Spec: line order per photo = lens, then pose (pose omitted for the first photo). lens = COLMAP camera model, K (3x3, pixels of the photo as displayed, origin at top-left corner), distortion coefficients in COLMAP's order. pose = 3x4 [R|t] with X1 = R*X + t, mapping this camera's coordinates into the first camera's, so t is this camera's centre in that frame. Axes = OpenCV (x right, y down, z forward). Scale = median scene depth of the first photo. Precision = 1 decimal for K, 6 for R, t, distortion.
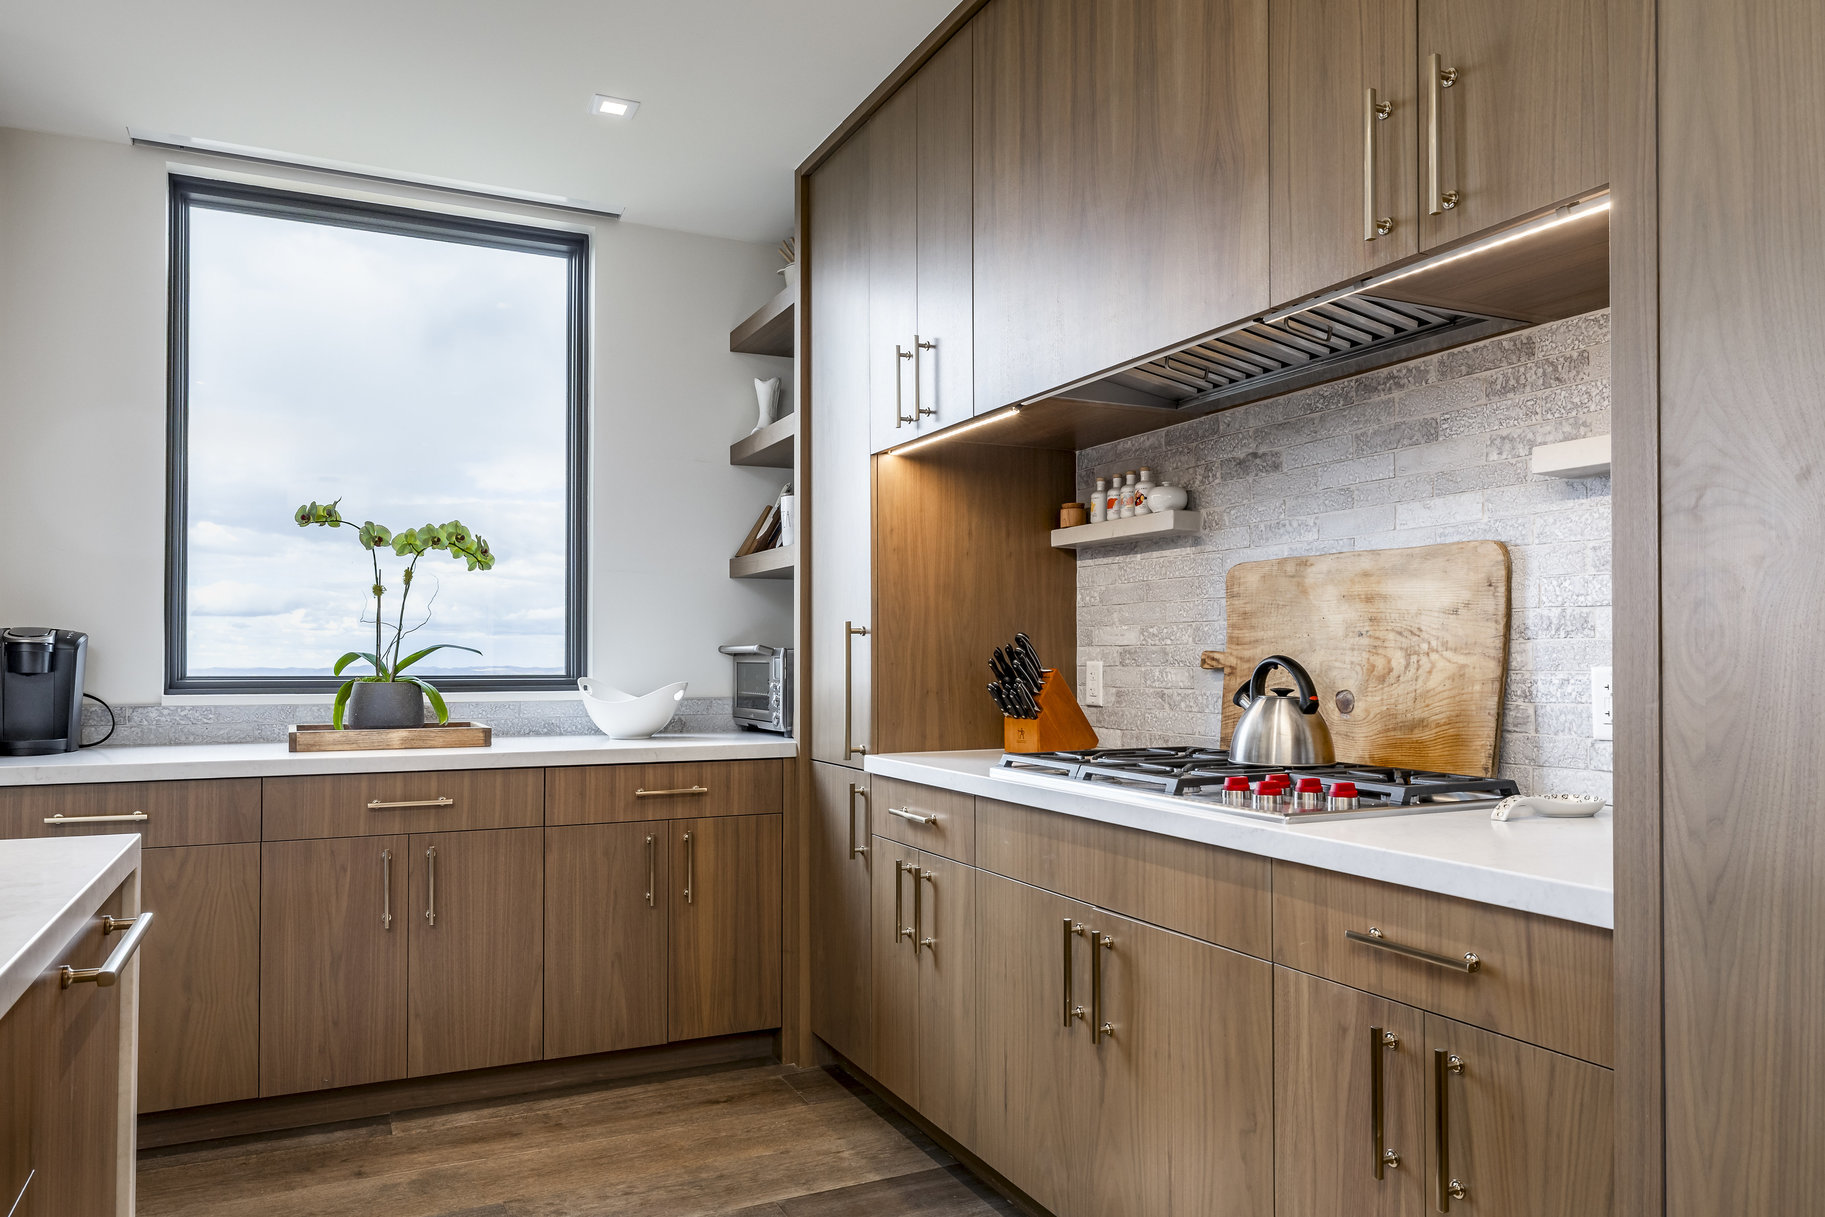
lens RADIAL K [[1219.5, 0, 948.7], [0, 1219.5, 637.3], [0, 0, 1]] dist [-0.003925, 0.003662]
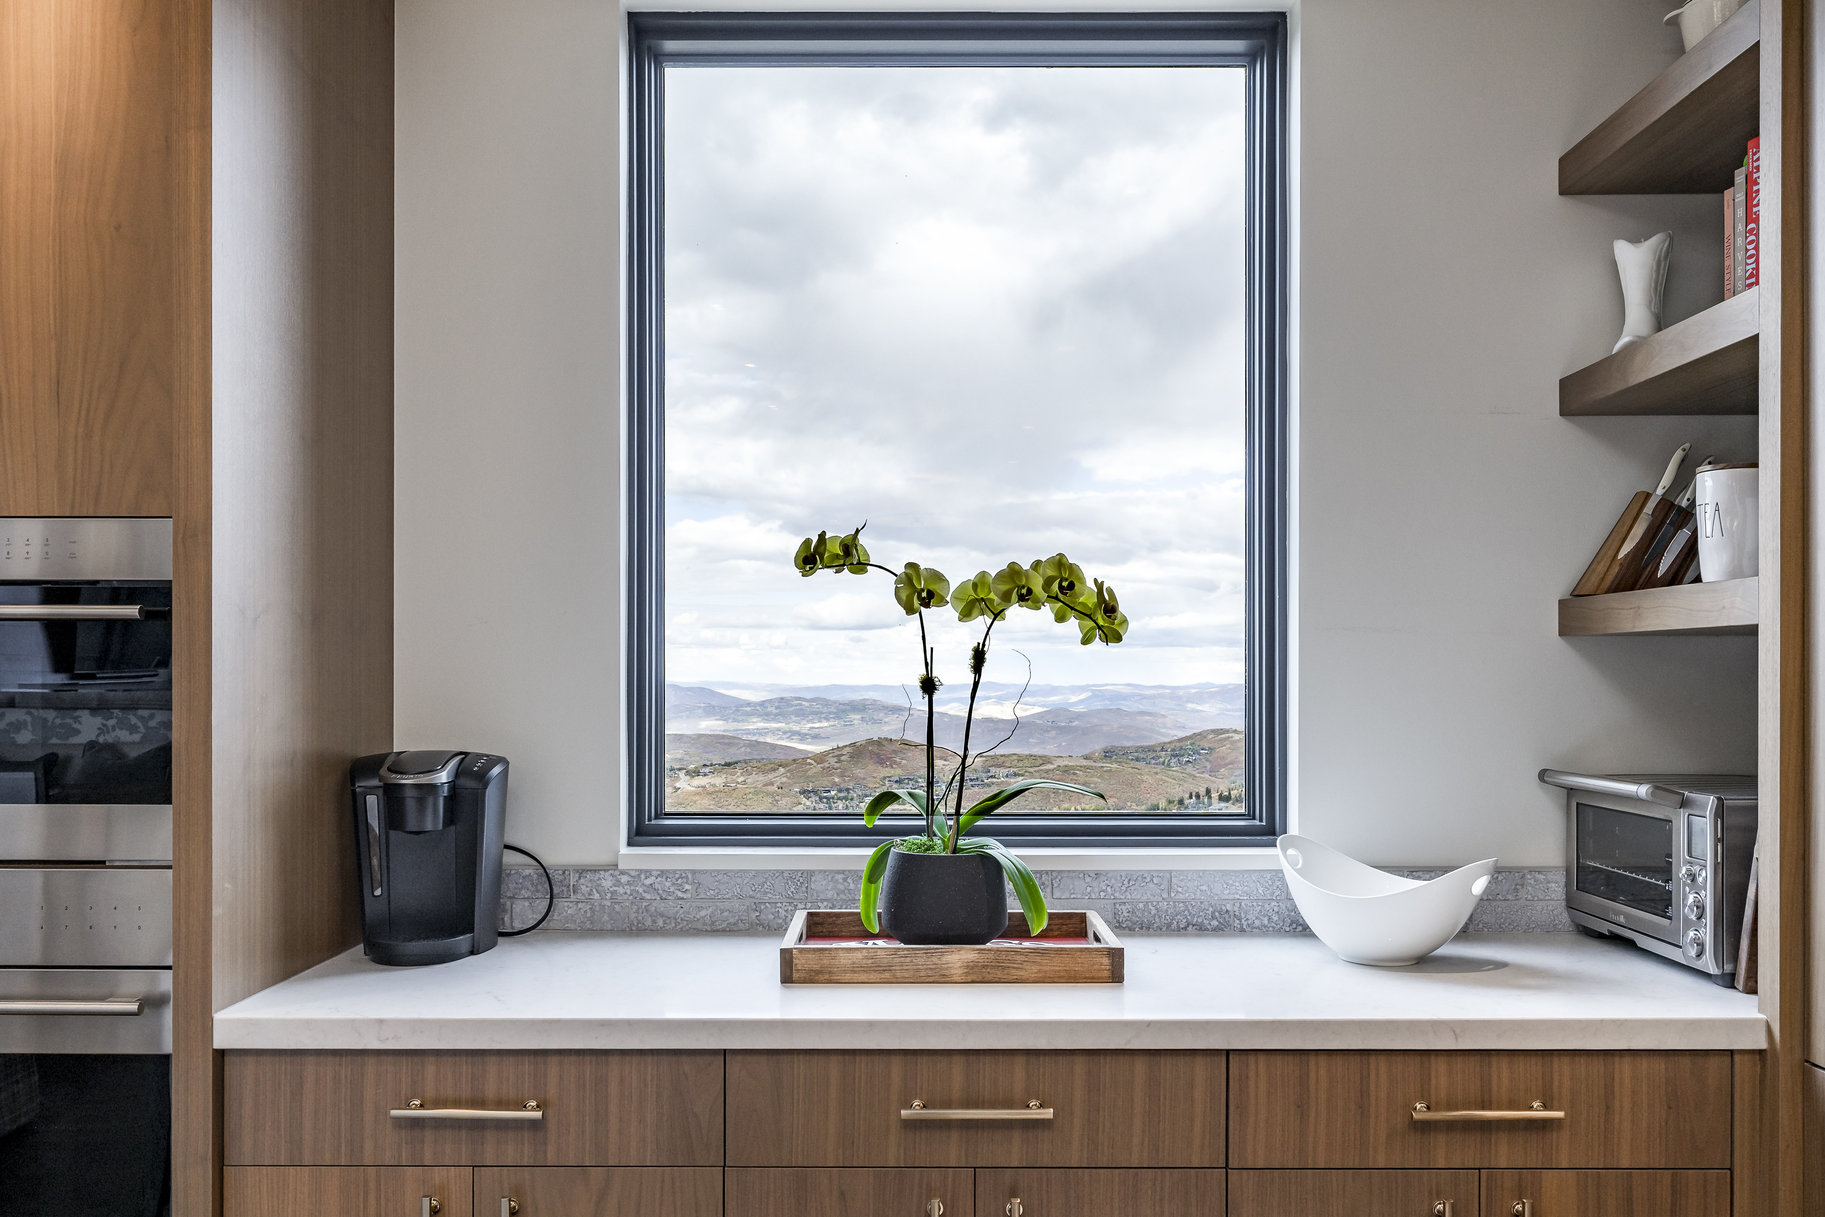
lens RADIAL K [[1448.1, 0, 916.7], [0, 1448.1, 626.1], [0, 0, 1]] dist [-0.011349, 0.011422]
pose [[0.881935, -0.008170, -0.471300, -0.166580], [0.002197, 0.999910, -0.013222, -0.057814], [0.471365, 0.010626, 0.881874, 0.426304]]
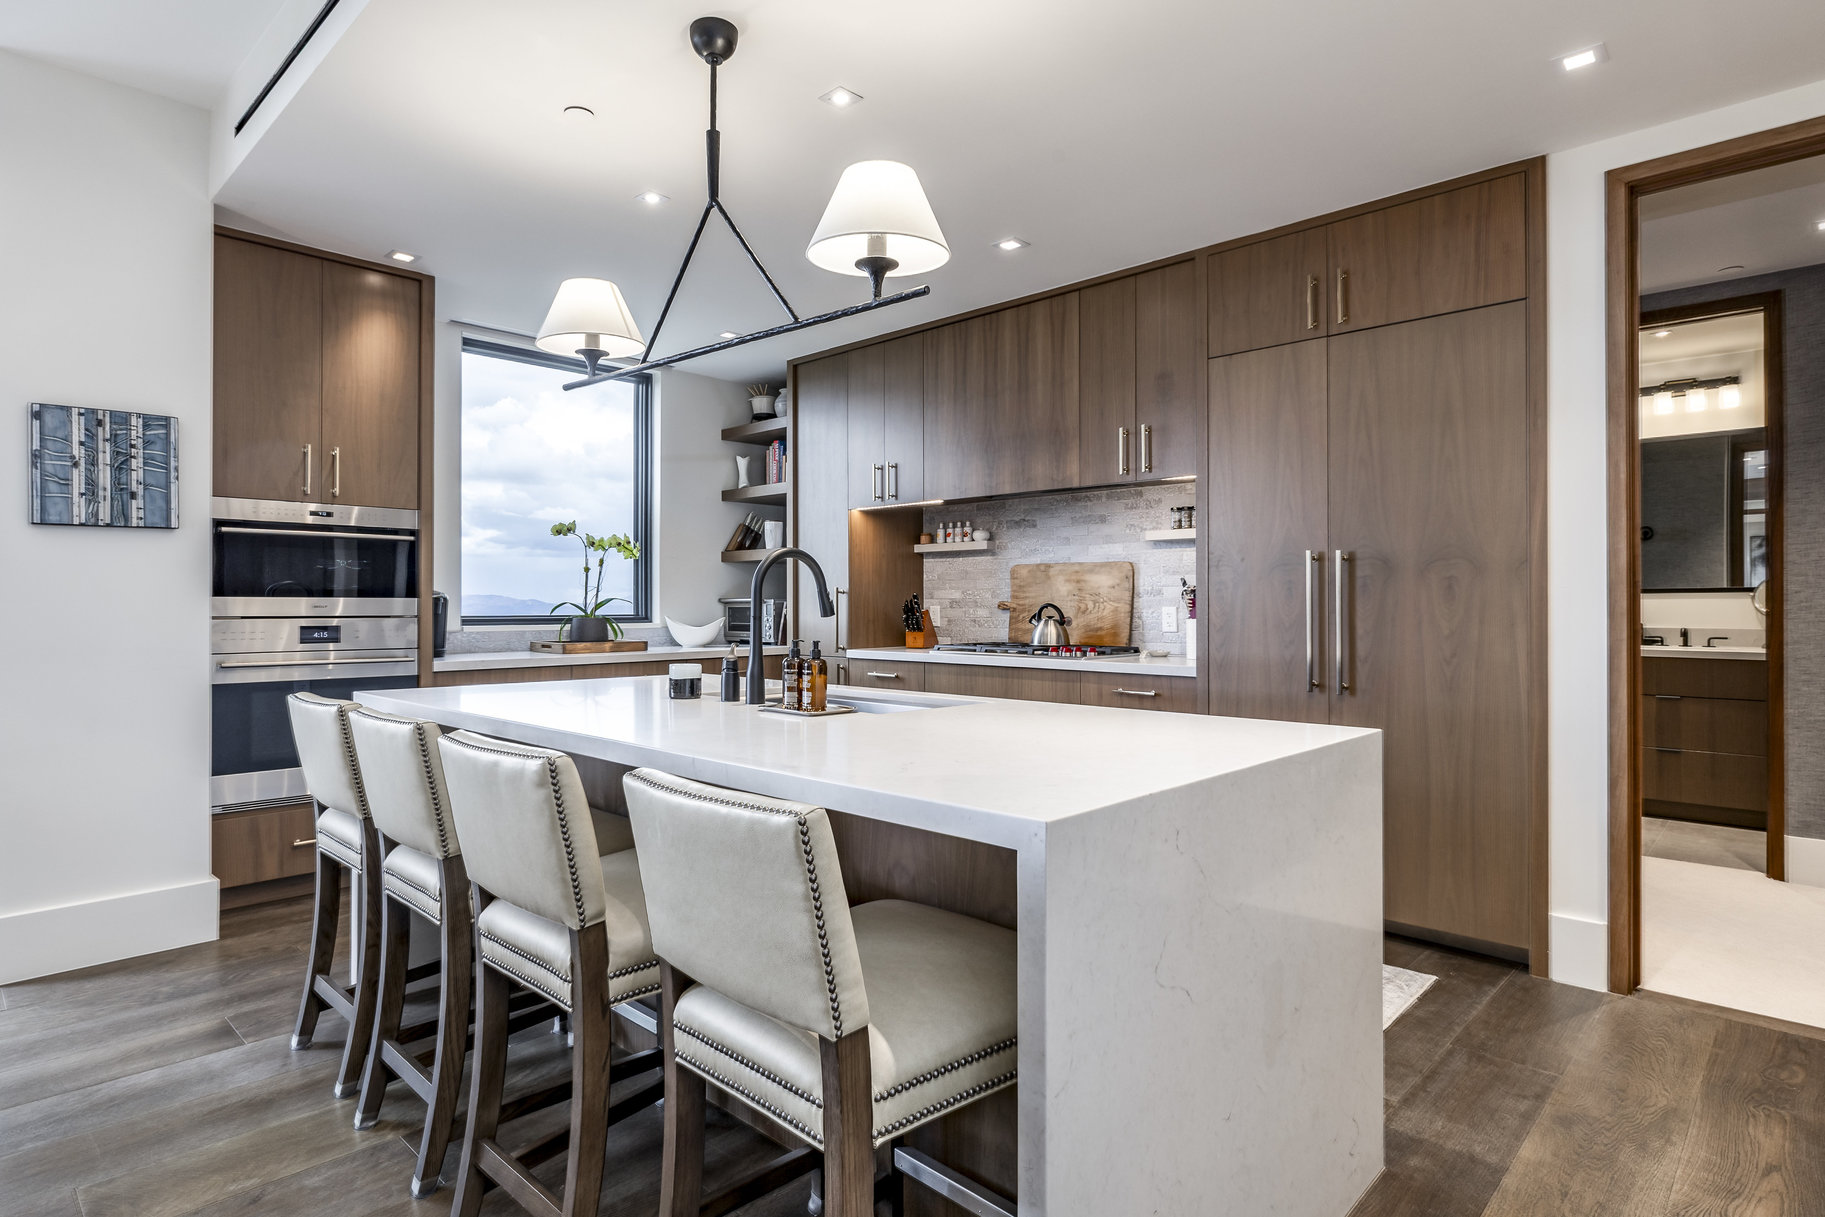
lens RADIAL K [[946.4, 0, 911.9], [0, 946.4, 594.7], [0, 0, 1]] dist [0.003690, 0.000340]
pose [[0.934537, 0.001554, 0.355862, -0.530610], [-0.003836, 0.999976, 0.005708, -0.010278], [-0.355844, -0.006700, 0.934521, -0.571044]]
